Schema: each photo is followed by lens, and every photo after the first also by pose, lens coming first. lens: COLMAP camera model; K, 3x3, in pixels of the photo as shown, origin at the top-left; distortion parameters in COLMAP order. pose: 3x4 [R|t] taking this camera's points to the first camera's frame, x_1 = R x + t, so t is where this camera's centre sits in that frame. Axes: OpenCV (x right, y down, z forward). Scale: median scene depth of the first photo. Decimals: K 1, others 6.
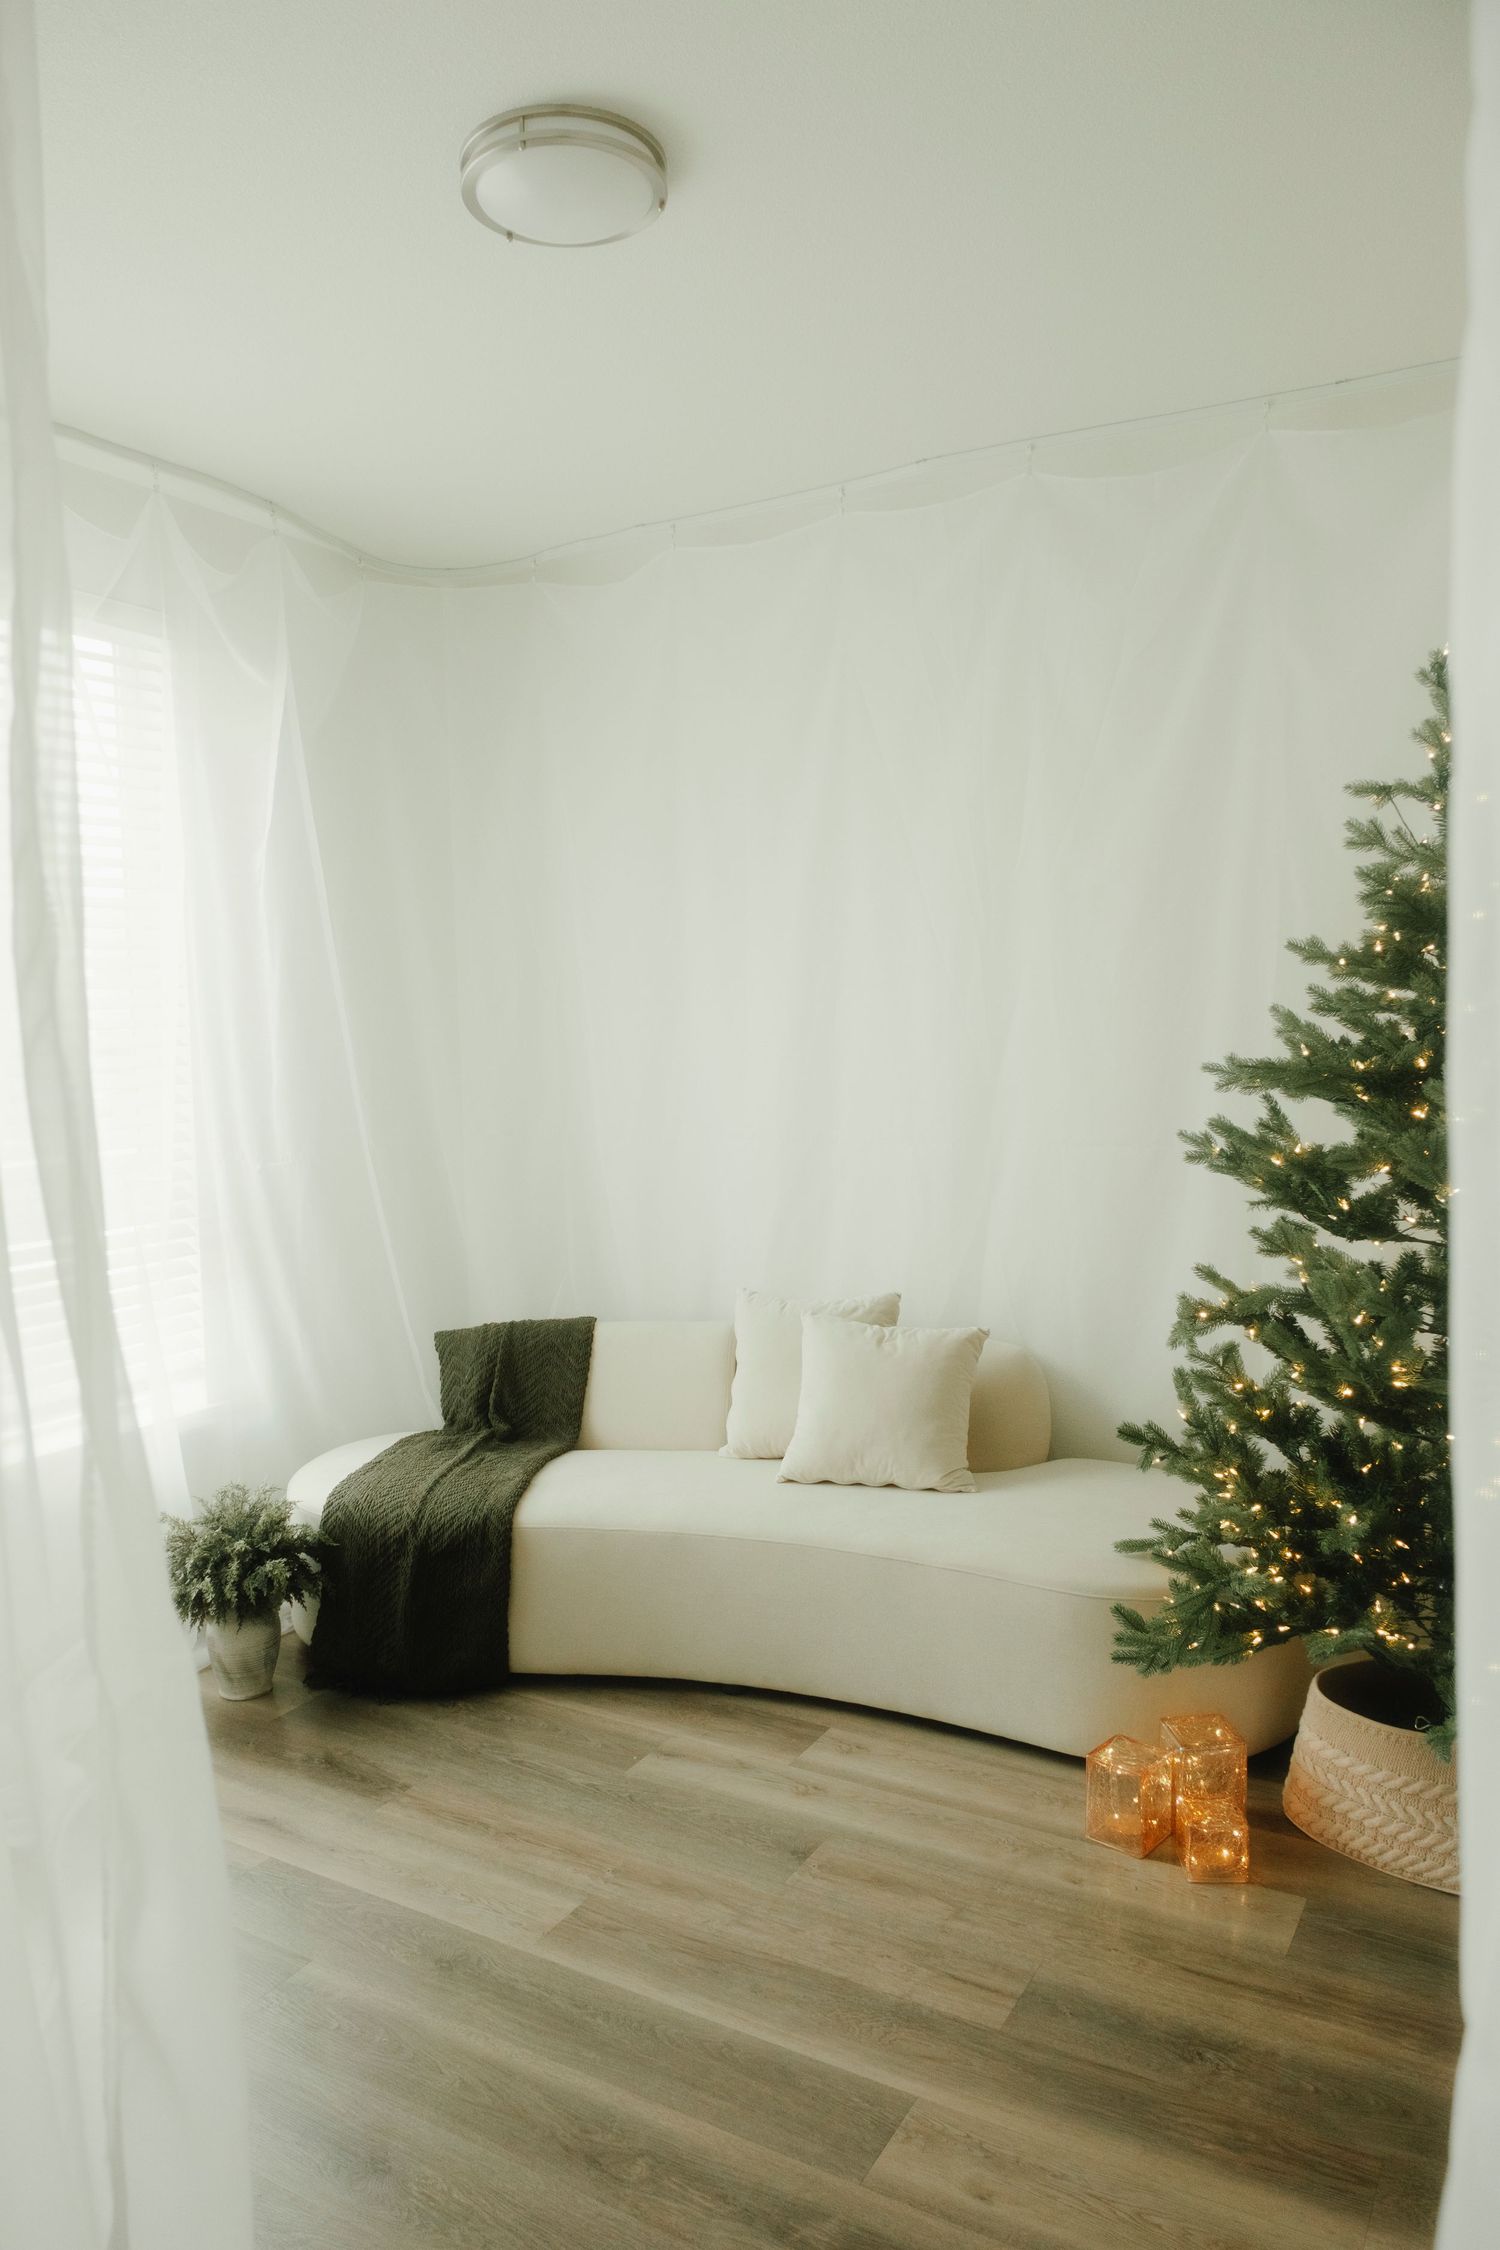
lens RADIAL K [[1516.3, 0, 736.6], [0, 1516.3, 1144.4], [0, 0, 1]] dist [-0.020925, -0.004182]
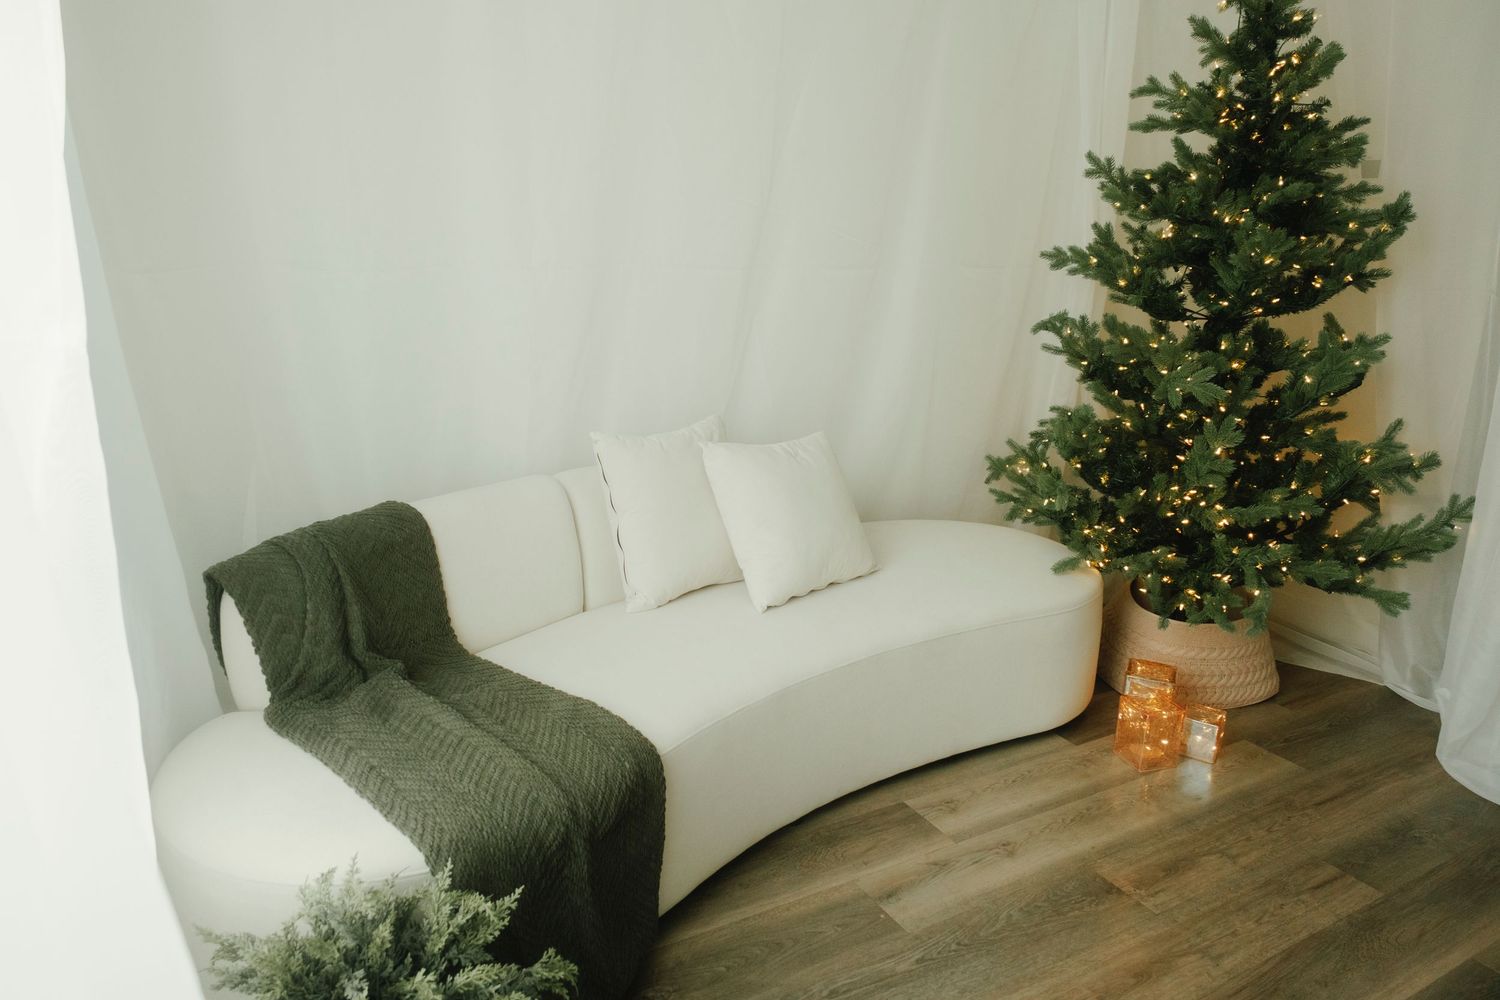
lens RADIAL K [[1010.9, 0, 747.7], [0, 1010.9, 490.7], [0, 0, 1]] dist [-0.020925, -0.004182]
pose [[0.503271, -0.186085, 0.843855, -0.660280], [0.040182, 0.980521, 0.192258, 0.020260], [-0.863194, -0.062850, 0.500945, 0.858205]]
